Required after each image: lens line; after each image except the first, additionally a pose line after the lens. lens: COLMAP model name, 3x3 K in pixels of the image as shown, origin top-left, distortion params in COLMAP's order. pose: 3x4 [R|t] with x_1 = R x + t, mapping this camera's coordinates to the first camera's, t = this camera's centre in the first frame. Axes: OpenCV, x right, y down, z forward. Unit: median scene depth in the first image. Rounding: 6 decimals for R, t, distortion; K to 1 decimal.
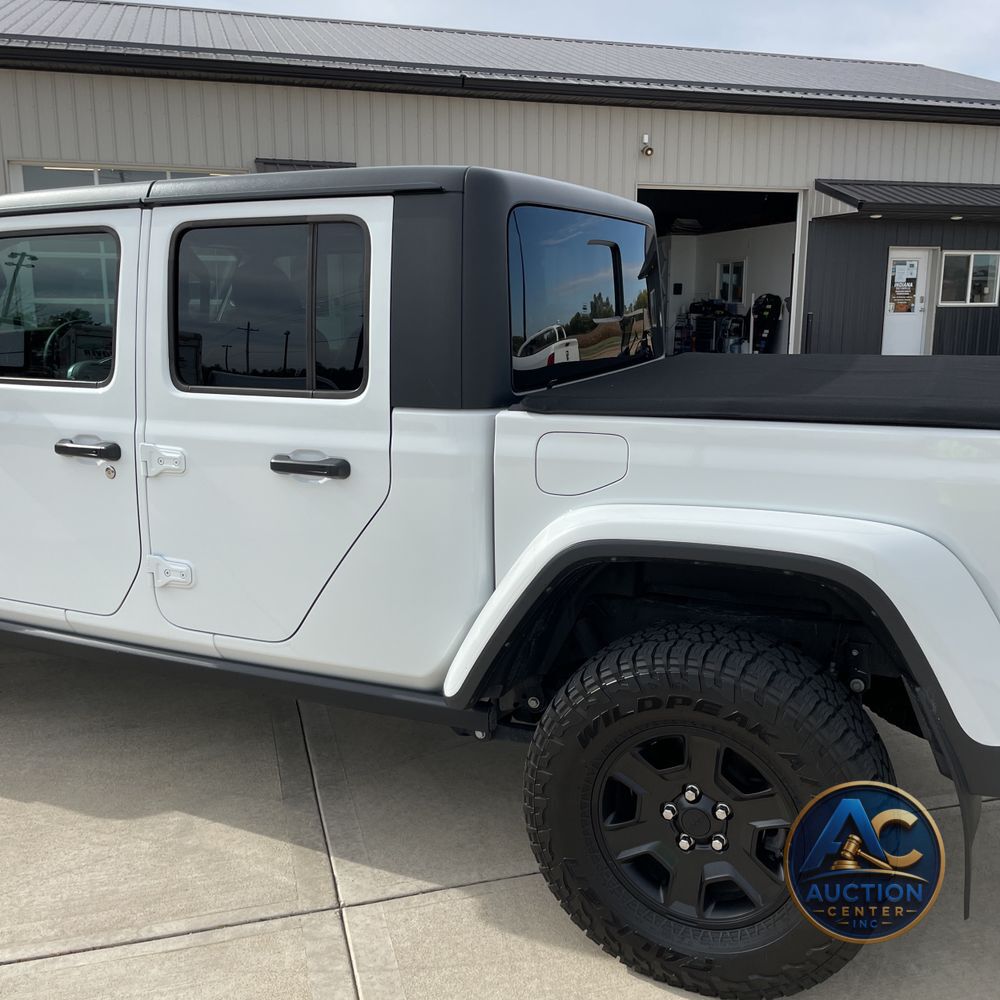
lens RADIAL K [[1008.2, 0, 505.9], [0, 1008.2, 492.3], [0, 0, 1]] dist [0.110997, -0.152178]
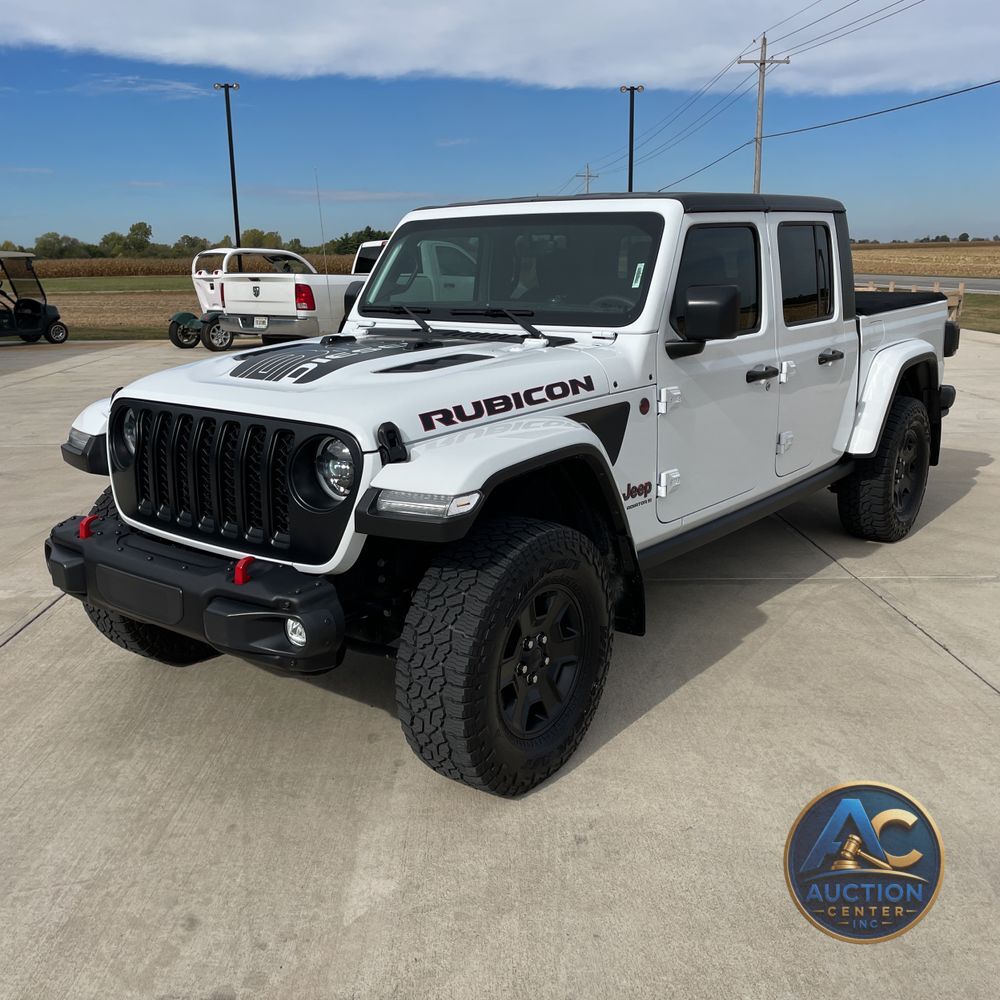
lens RADIAL K [[1008.2, 0, 505.9], [0, 1008.2, 492.3], [0, 0, 1]] dist [0.110997, -0.152178]
pose [[0.242576, -0.222900, 0.944178, -1.977197], [0.204389, 0.963144, 0.174866, -0.215514], [-0.948358, 0.150561, 0.279194, 0.988415]]
